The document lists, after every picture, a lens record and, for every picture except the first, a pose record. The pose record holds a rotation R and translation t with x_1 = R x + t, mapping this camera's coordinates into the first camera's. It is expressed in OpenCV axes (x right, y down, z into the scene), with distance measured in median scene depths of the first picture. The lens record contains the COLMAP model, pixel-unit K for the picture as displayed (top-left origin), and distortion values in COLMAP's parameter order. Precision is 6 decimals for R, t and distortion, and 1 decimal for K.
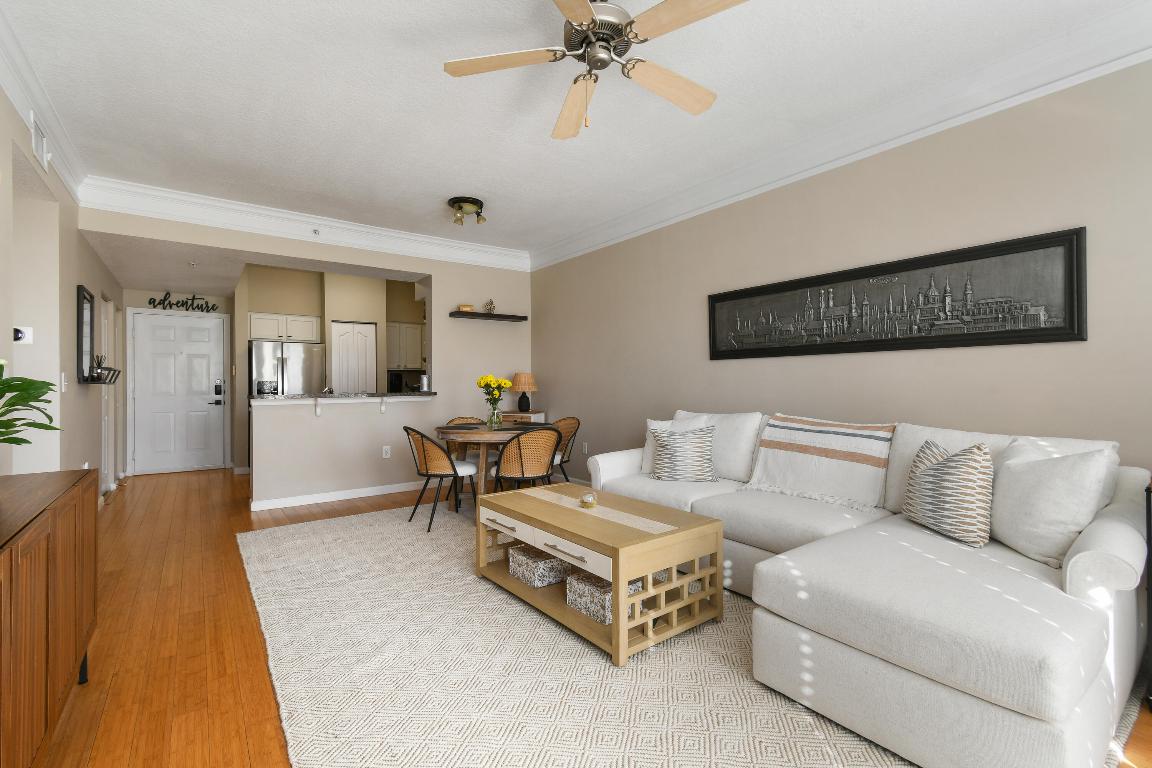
lens RADIAL K [[506.6, 0, 585.4], [0, 506.6, 382.5], [0, 0, 1]] dist [0.016844, -0.000093]
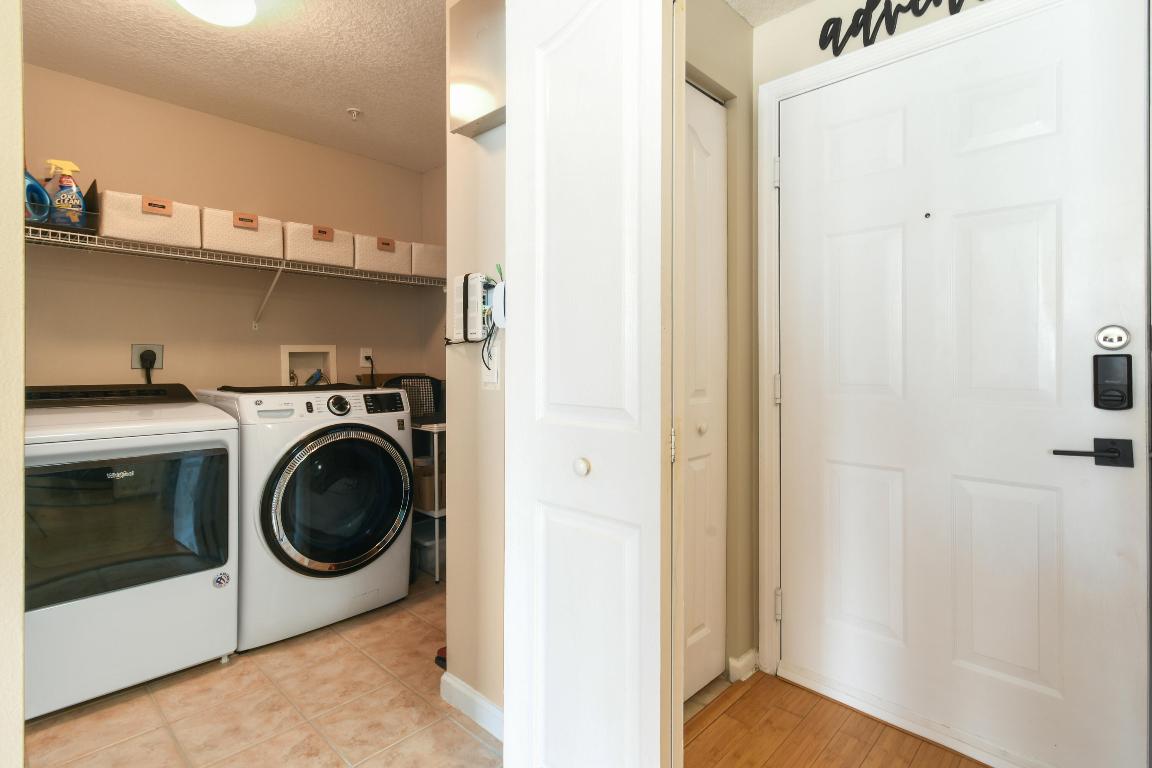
lens RADIAL K [[553.0, 0, 575.4], [0, 553.0, 362.2], [0, 0, 1]] dist [0.000407, 0.000061]
pose [[0.147040, 0.009554, -0.989084, -0.599509], [0.005617, 0.999929, 0.010494, 0.004313], [0.989115, -0.007099, 0.146976, 0.849273]]
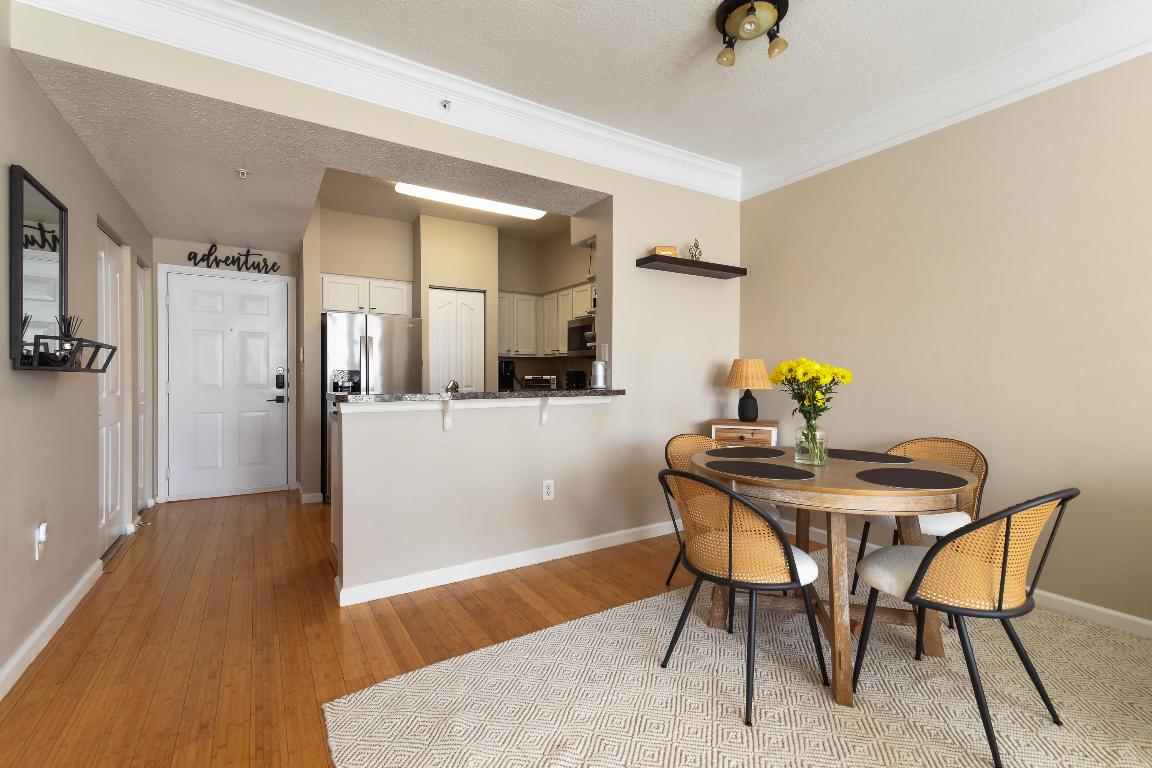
lens RADIAL K [[516.6, 0, 585.6], [0, 516.6, 380.8], [0, 0, 1]] dist [0.021303, -0.000227]
pose [[0.996201, 0.008084, -0.086704, -0.244717], [-0.007189, 0.999918, 0.010624, 0.002263], [0.086783, -0.009960, 0.996177, 0.332215]]
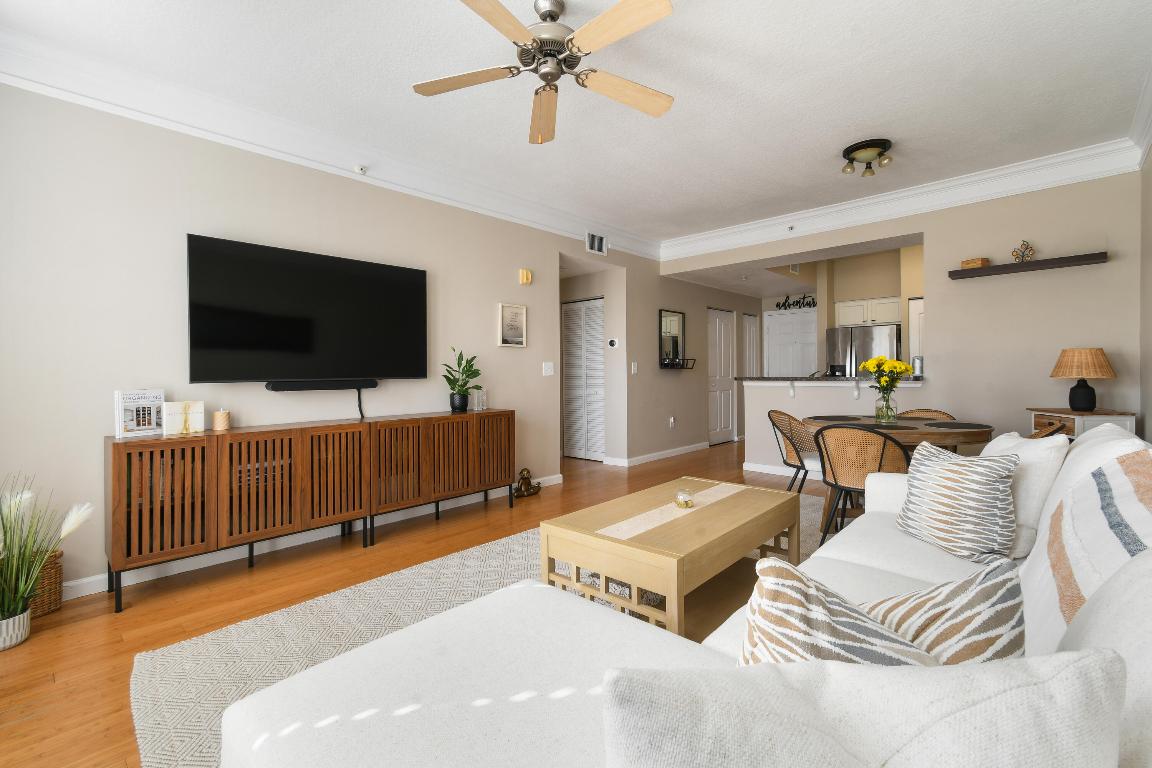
lens RADIAL K [[506.6, 0, 585.4], [0, 506.6, 382.5], [0, 0, 1]] dist [0.016844, -0.000093]
pose [[0.192456, 0.025040, -0.980986, 0.347299], [0.010330, 0.999567, 0.027541, -0.000556], [0.981251, -0.015434, 0.192114, 0.269326]]
